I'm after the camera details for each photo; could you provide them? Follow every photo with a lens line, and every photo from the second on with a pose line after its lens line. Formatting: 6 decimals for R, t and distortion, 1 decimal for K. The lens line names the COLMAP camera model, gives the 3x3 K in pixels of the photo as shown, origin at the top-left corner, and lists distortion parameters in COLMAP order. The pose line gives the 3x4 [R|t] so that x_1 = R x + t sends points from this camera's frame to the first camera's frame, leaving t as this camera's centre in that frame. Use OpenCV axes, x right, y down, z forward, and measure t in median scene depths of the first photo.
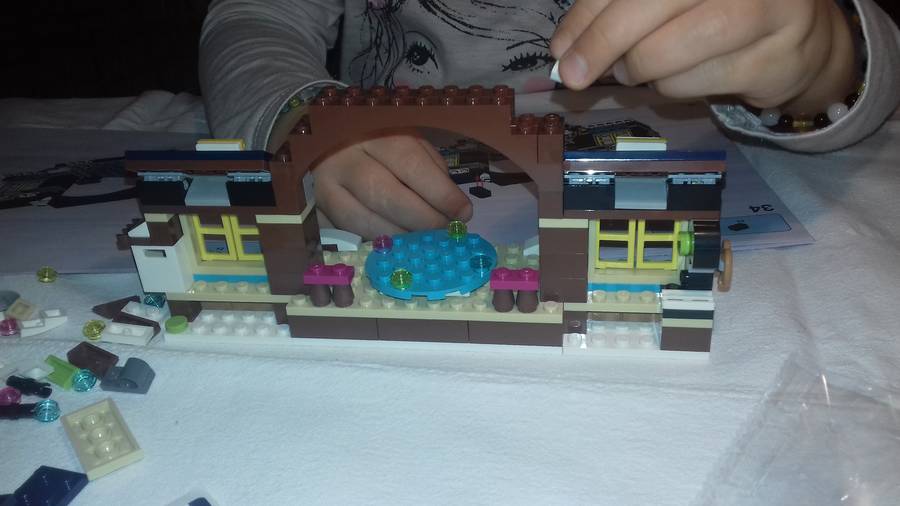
lens RADIAL K [[849.8, 0, 459.6], [0, 849.8, 250.3], [0, 0, 1]] dist [0.106833, -0.202892]
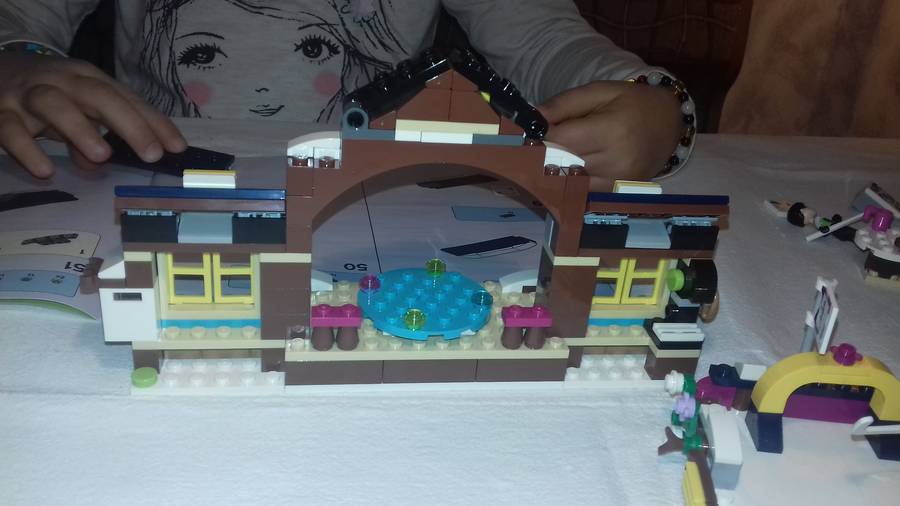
lens RADIAL K [[849.8, 0, 459.6], [0, 849.8, 250.3], [0, 0, 1]] dist [0.106833, -0.202892]
pose [[0.945848, 0.001980, 0.324603, -0.330664], [0.011182, 0.999189, -0.038678, -0.006415], [-0.324416, 0.040214, 0.945059, 0.058575]]
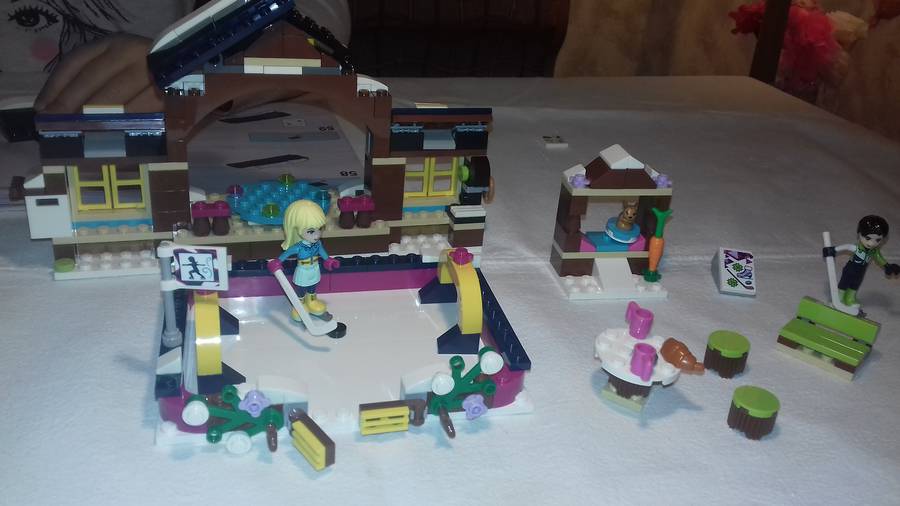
lens RADIAL K [[849.8, 0, 459.6], [0, 849.8, 250.3], [0, 0, 1]] dist [0.106833, -0.202892]
pose [[0.888852, -0.072515, 0.452421, -0.405408], [0.086103, 0.996241, -0.009484, 0.132669], [-0.450032, 0.047384, 0.891754, -0.303100]]
